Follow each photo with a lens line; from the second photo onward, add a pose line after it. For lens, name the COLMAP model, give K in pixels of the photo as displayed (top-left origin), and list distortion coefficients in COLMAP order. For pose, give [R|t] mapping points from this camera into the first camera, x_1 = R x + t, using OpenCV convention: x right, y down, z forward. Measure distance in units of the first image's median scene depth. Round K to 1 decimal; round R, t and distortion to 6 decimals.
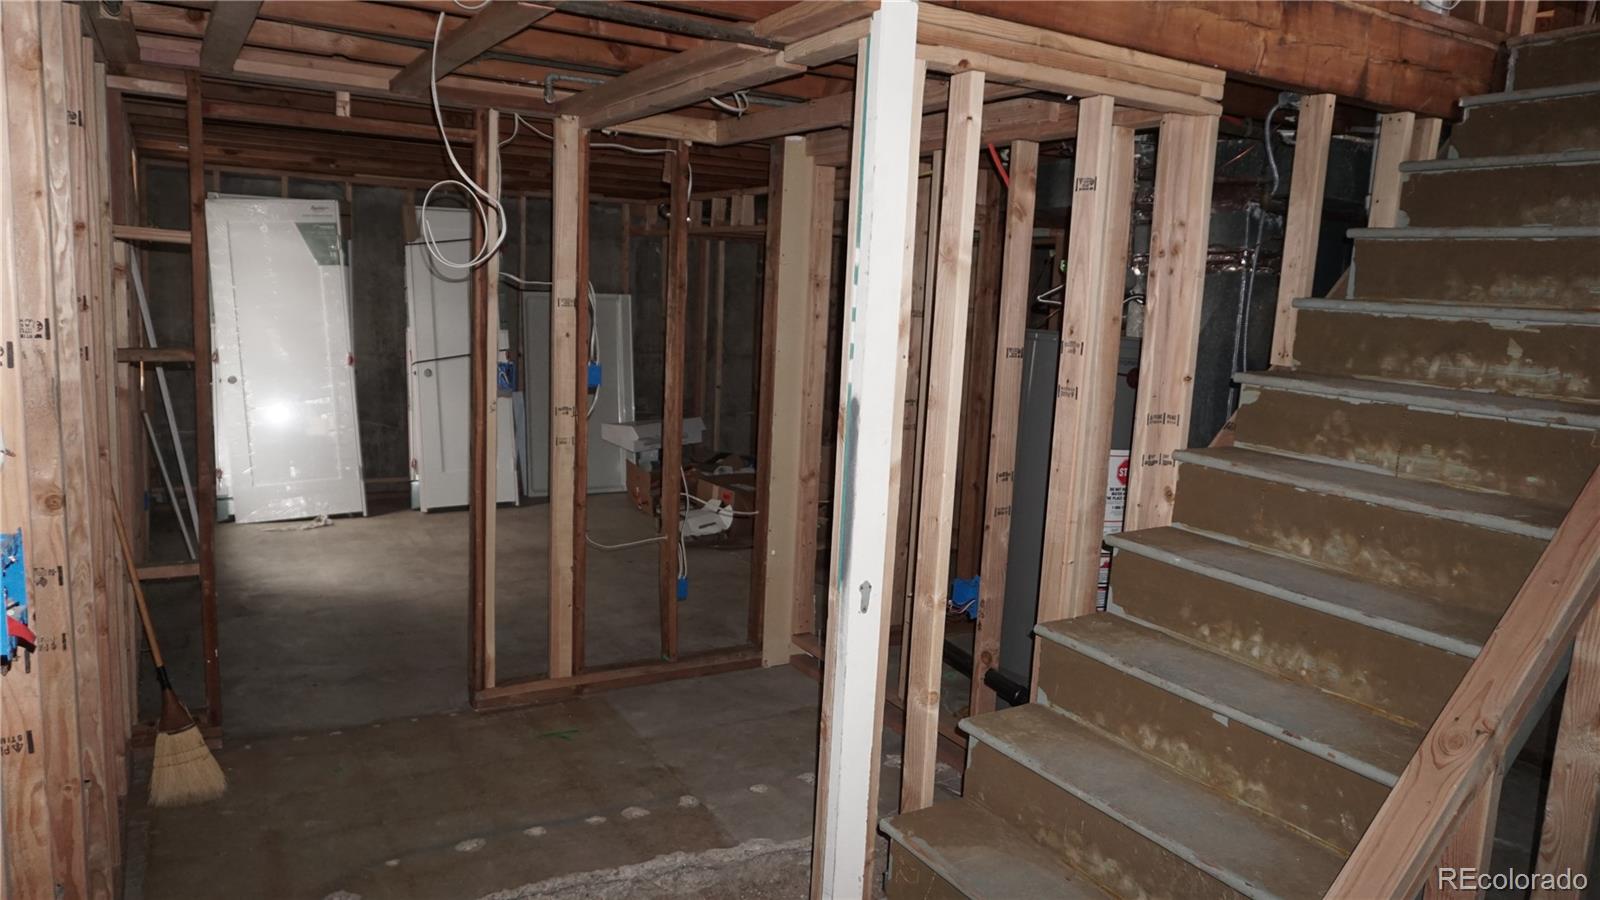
lens RADIAL K [[1063.9, 0, 796.4], [0, 1063.9, 454.9], [0, 0, 1]] dist [-0.053992, 0.037210]
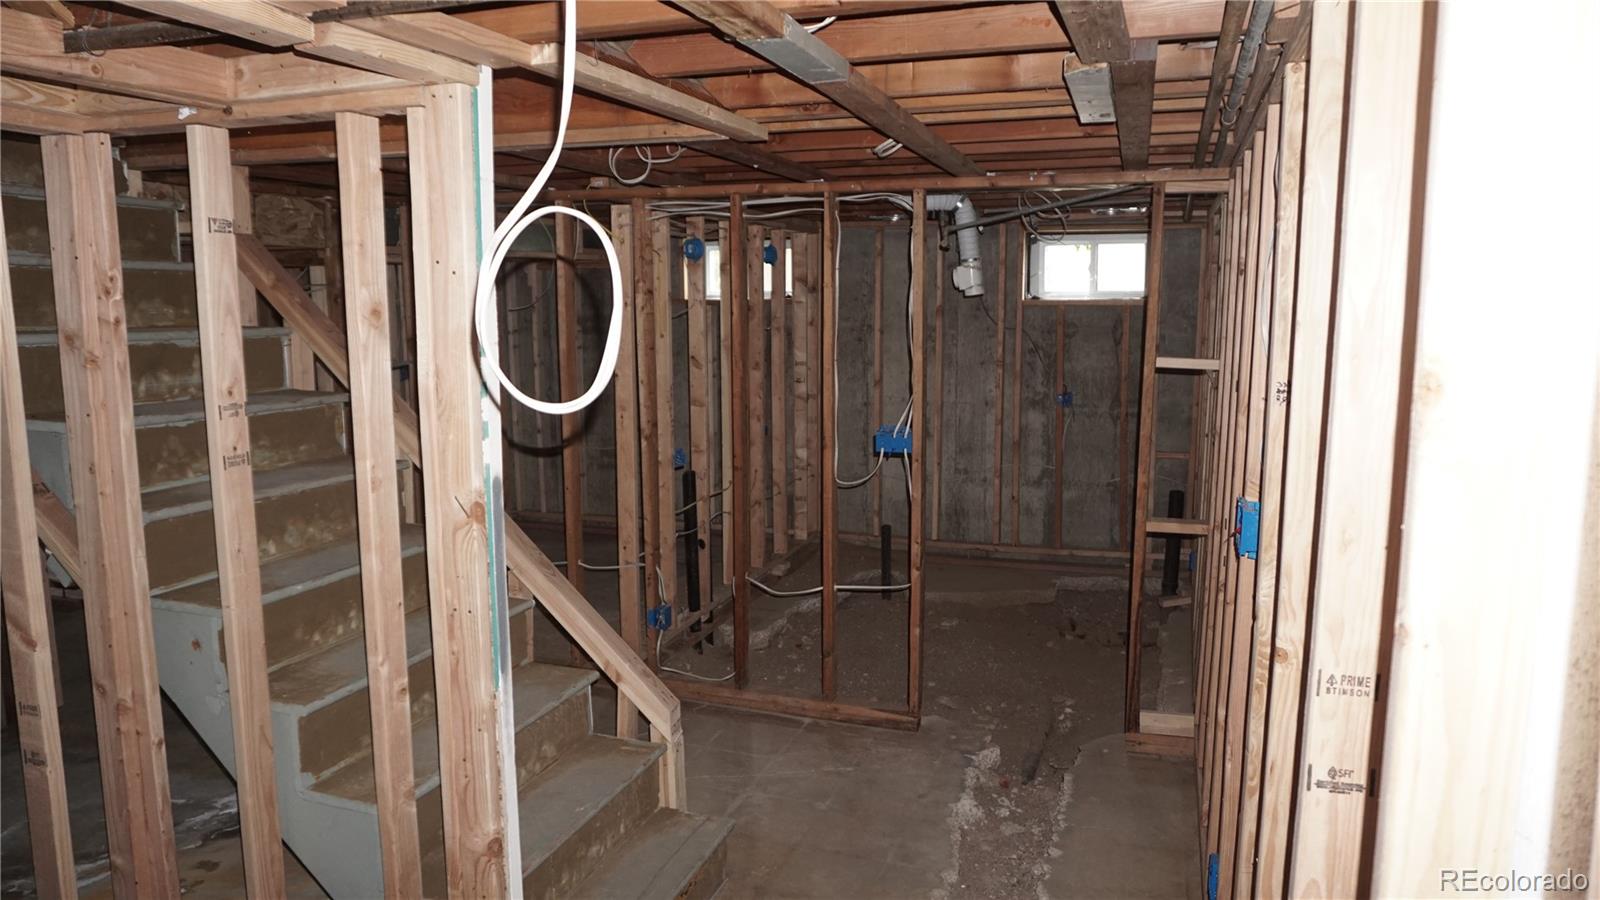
lens RADIAL K [[1063.9, 0, 796.4], [0, 1063.9, 454.9], [0, 0, 1]] dist [-0.053992, 0.037210]
pose [[-0.647614, -0.155707, 0.745890, -0.706177], [0.089387, 0.956615, 0.277306, -0.267426], [-0.756708, 0.246260, -0.605599, 1.192023]]
